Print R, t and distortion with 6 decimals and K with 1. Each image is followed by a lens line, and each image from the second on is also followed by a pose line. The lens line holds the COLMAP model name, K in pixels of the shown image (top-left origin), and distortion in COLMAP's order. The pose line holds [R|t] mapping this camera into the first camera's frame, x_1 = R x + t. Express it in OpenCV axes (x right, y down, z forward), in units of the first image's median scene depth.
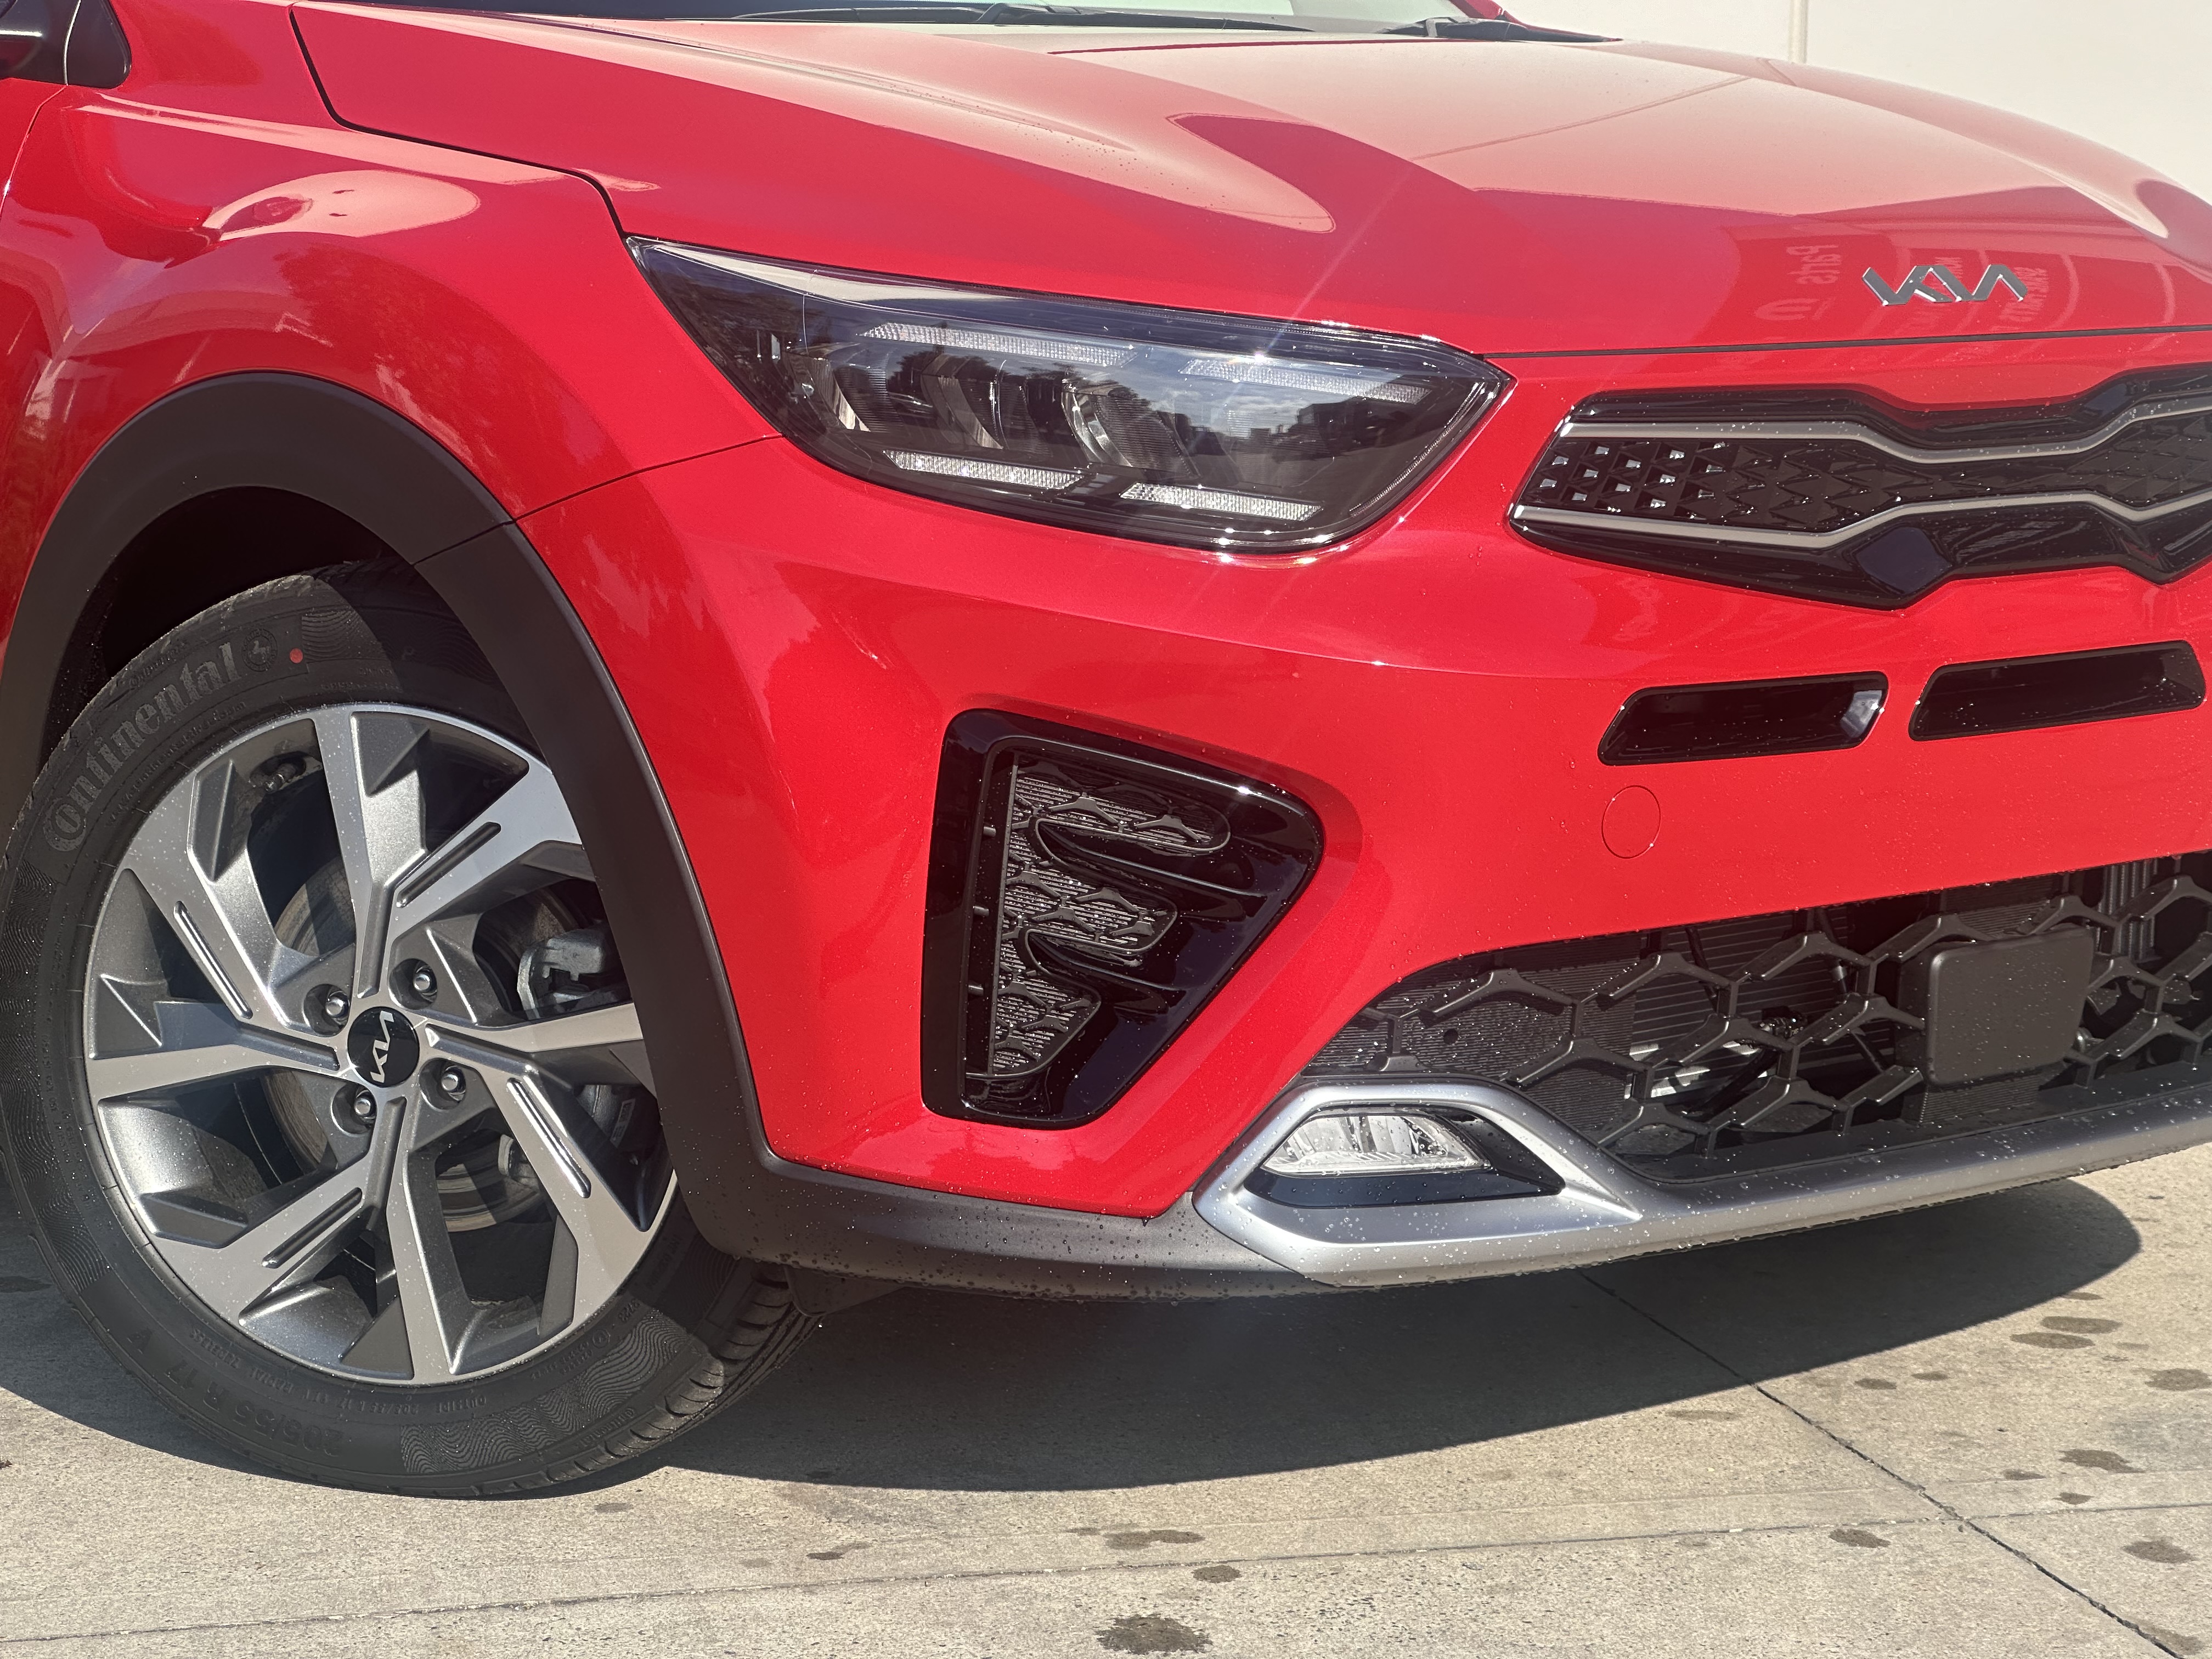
lens RADIAL K [[4908.2, 0, 1118.3], [0, 4908.2, 816.4], [0, 0, 1]] dist [0.212913, 0.000000]
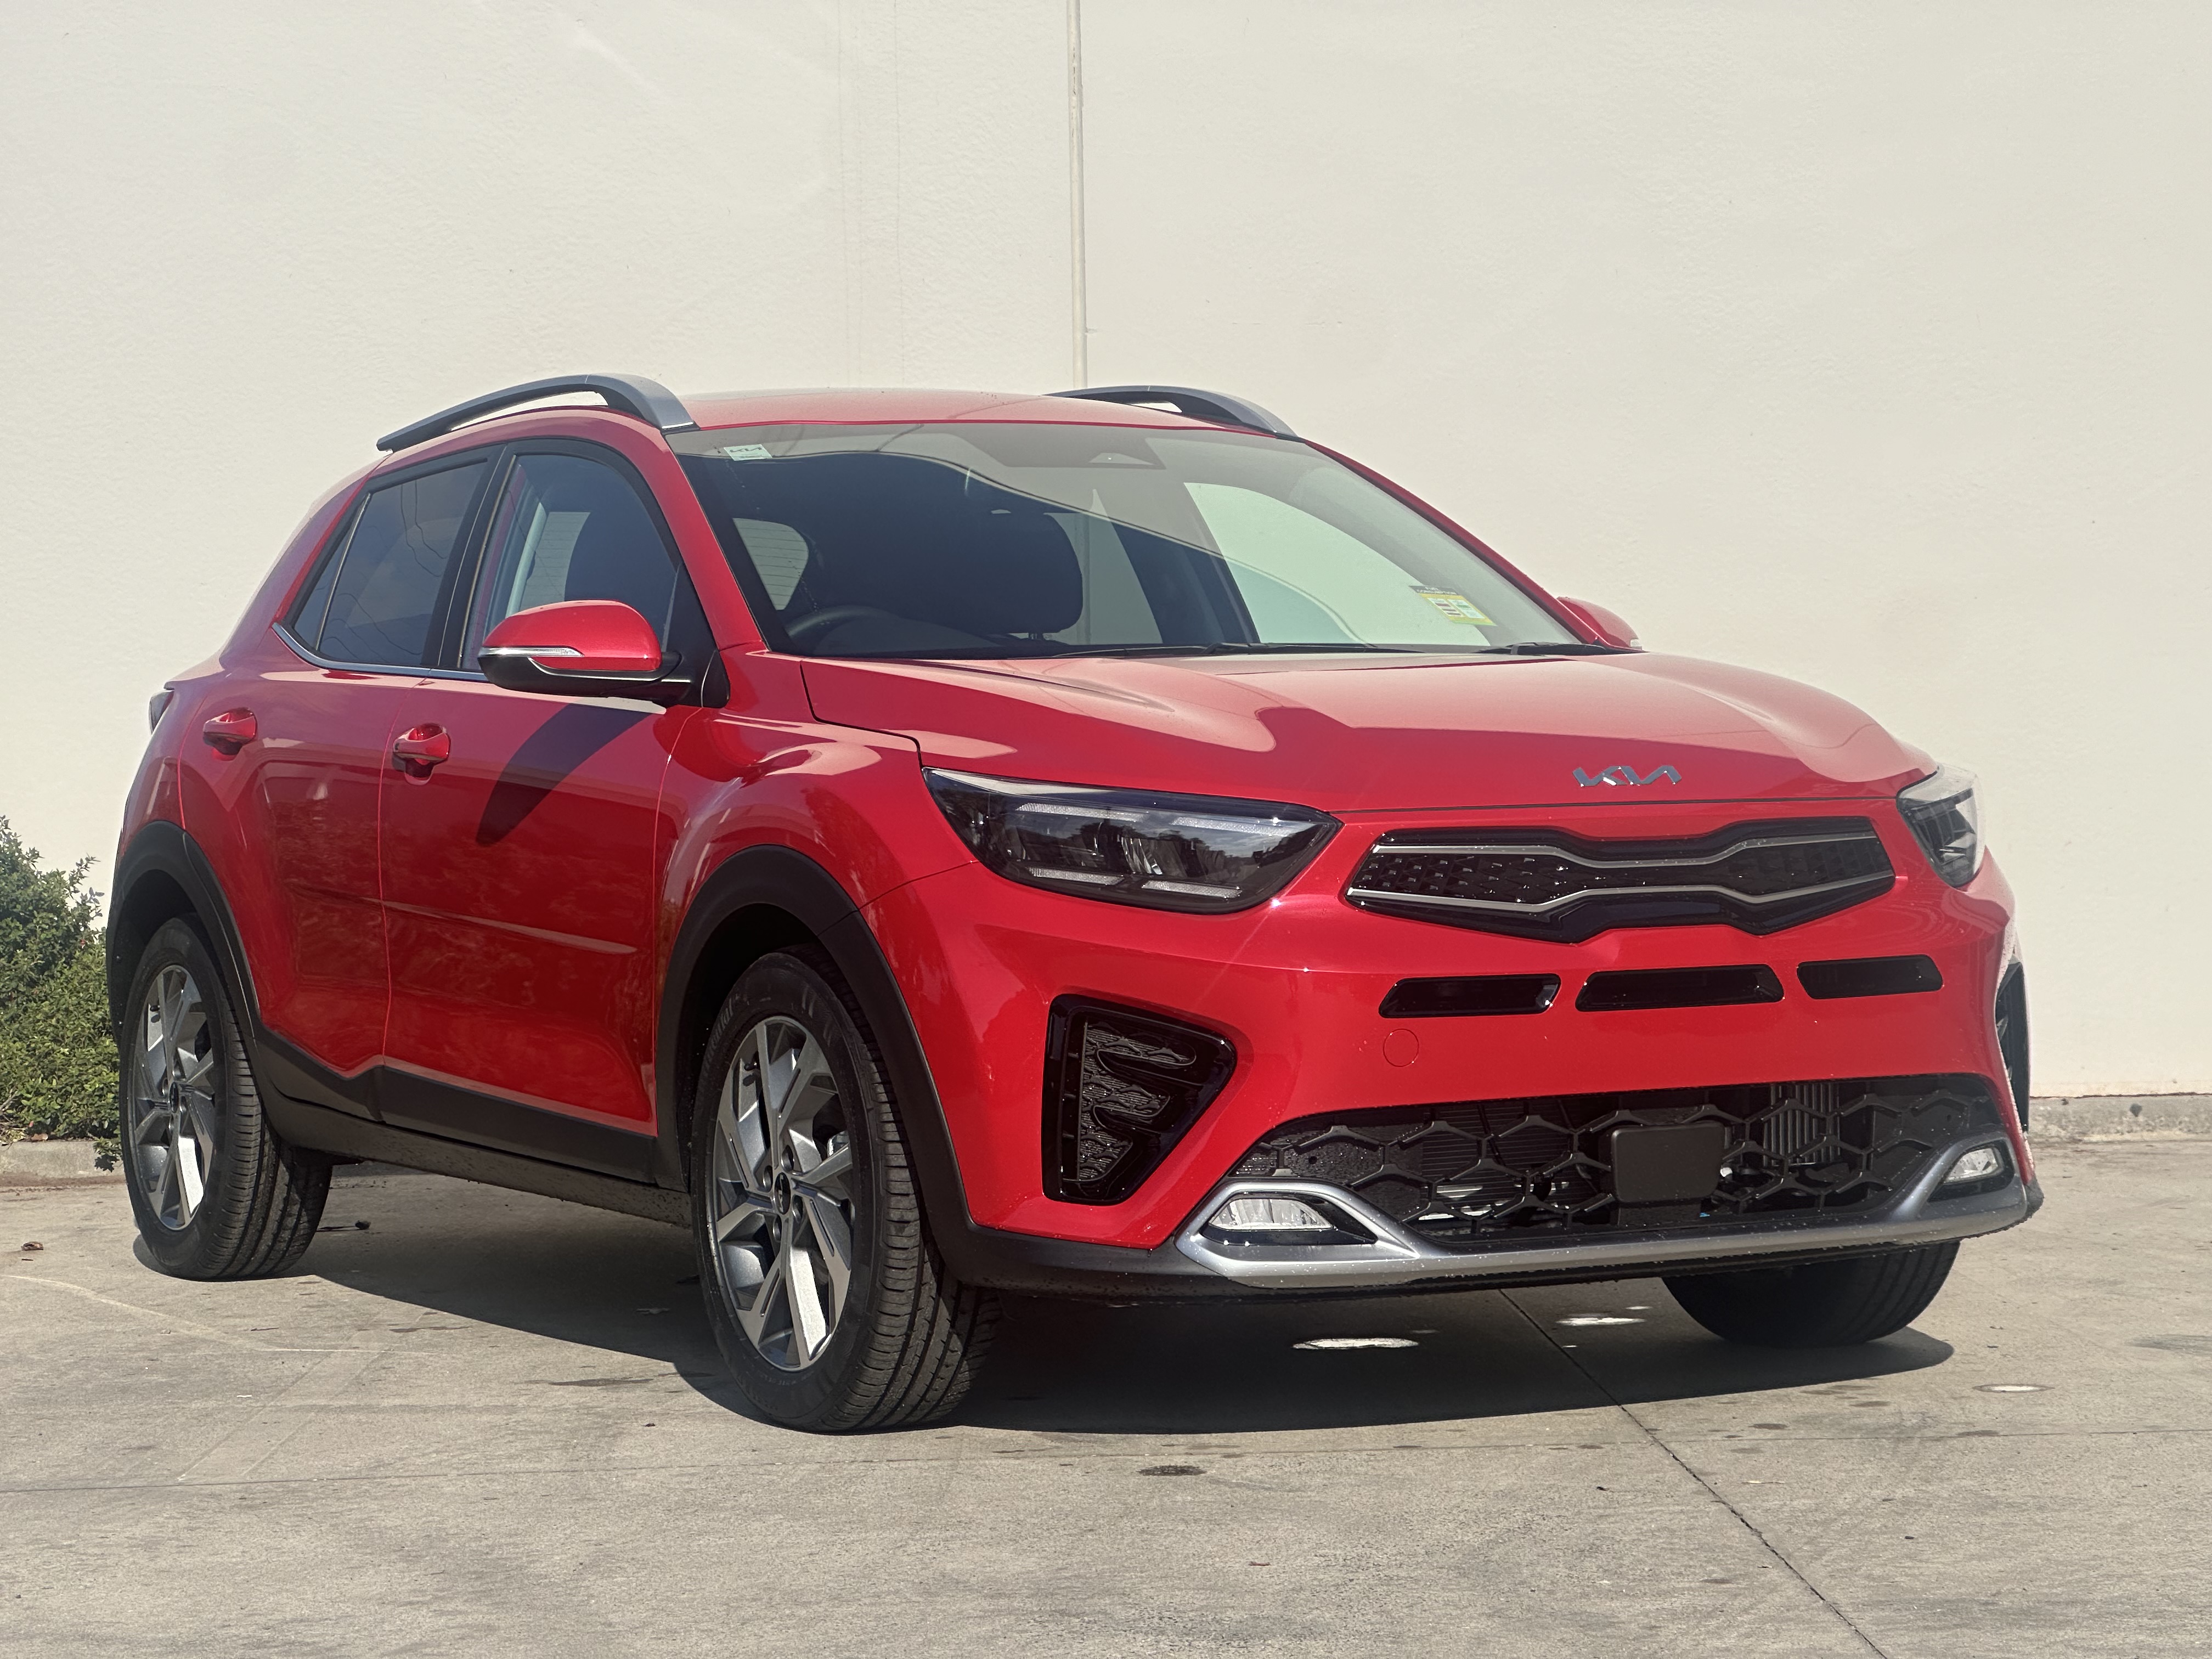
lens RADIAL K [[4908.2, 0, 1117.6], [0, 4908.2, 836.5], [0, 0, 1]] dist [0.212913, 0.000000]
pose [[0.972162, -0.027764, -0.232659, 0.437070], [-0.000829, 0.992541, -0.121911, 0.150888], [0.234308, 0.118710, 0.964887, -0.886744]]
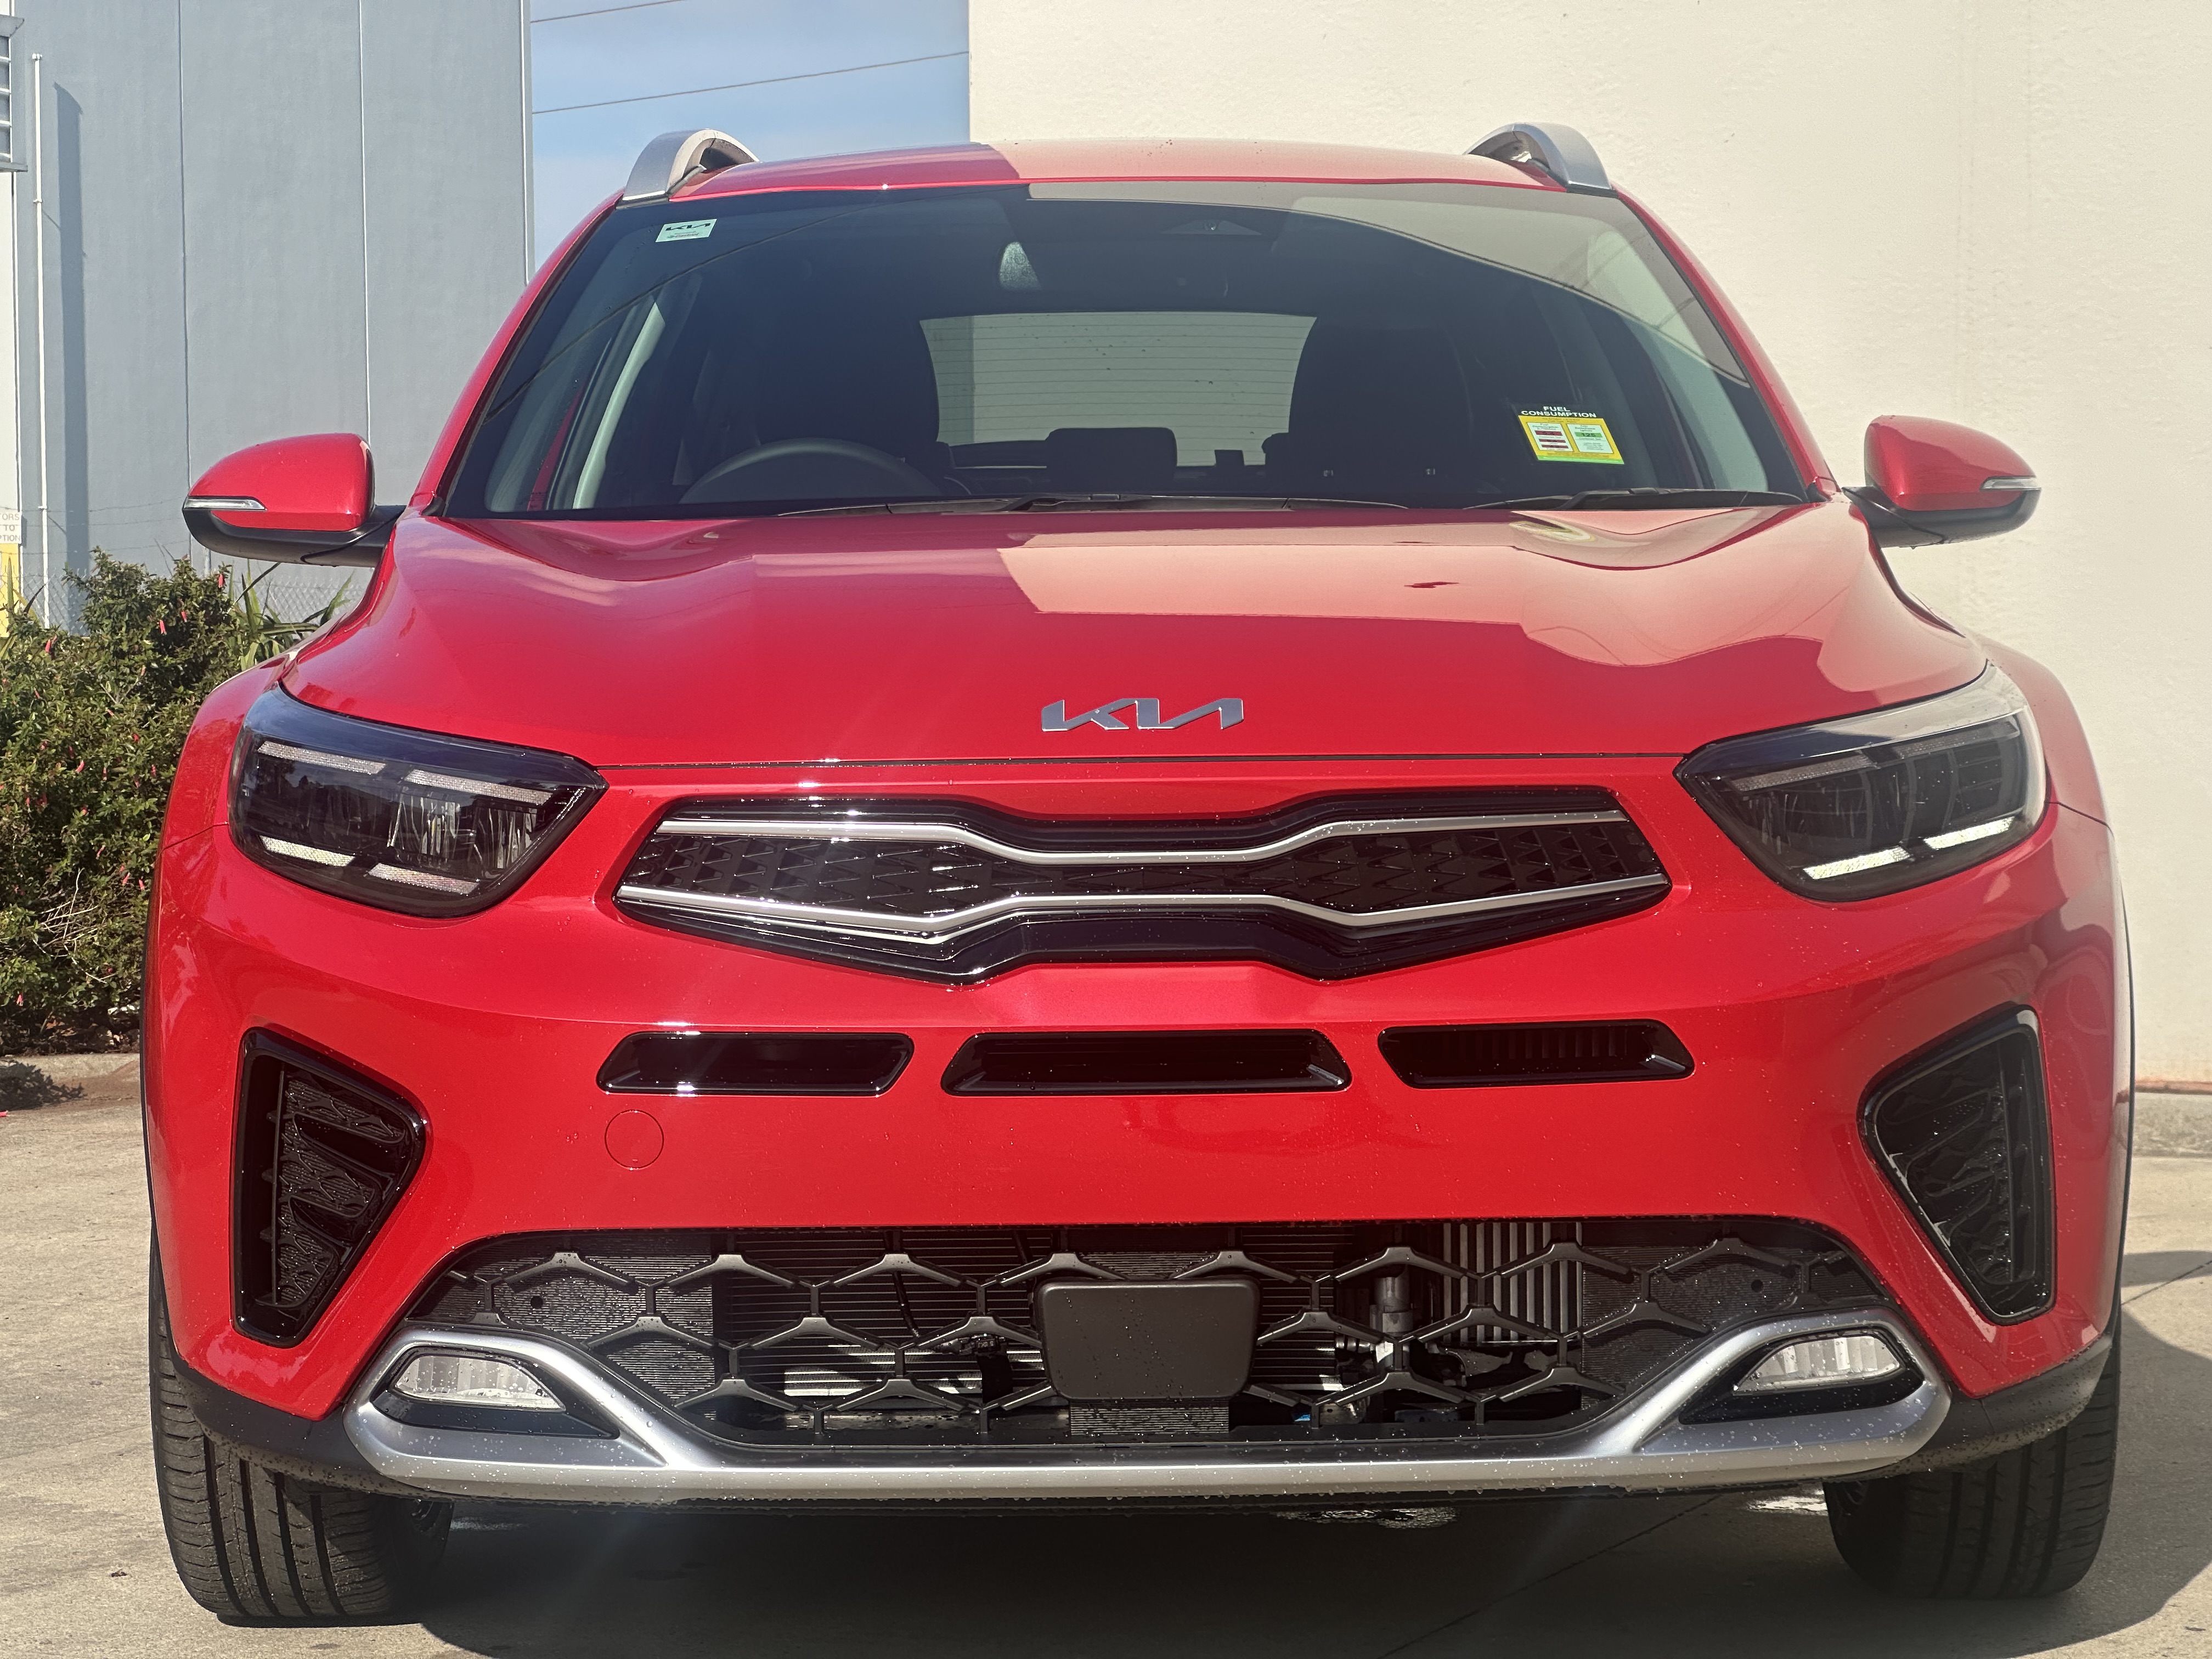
lens RADIAL K [[4908.2, 0, 1094.4], [0, 4908.2, 843.5], [0, 0, 1]] dist [0.212913, 0.000000]
pose [[0.728509, 0.010644, -0.684954, 1.011124], [-0.073488, 0.995324, -0.062693, -0.003702], [0.681083, 0.096008, 0.725884, 0.162417]]
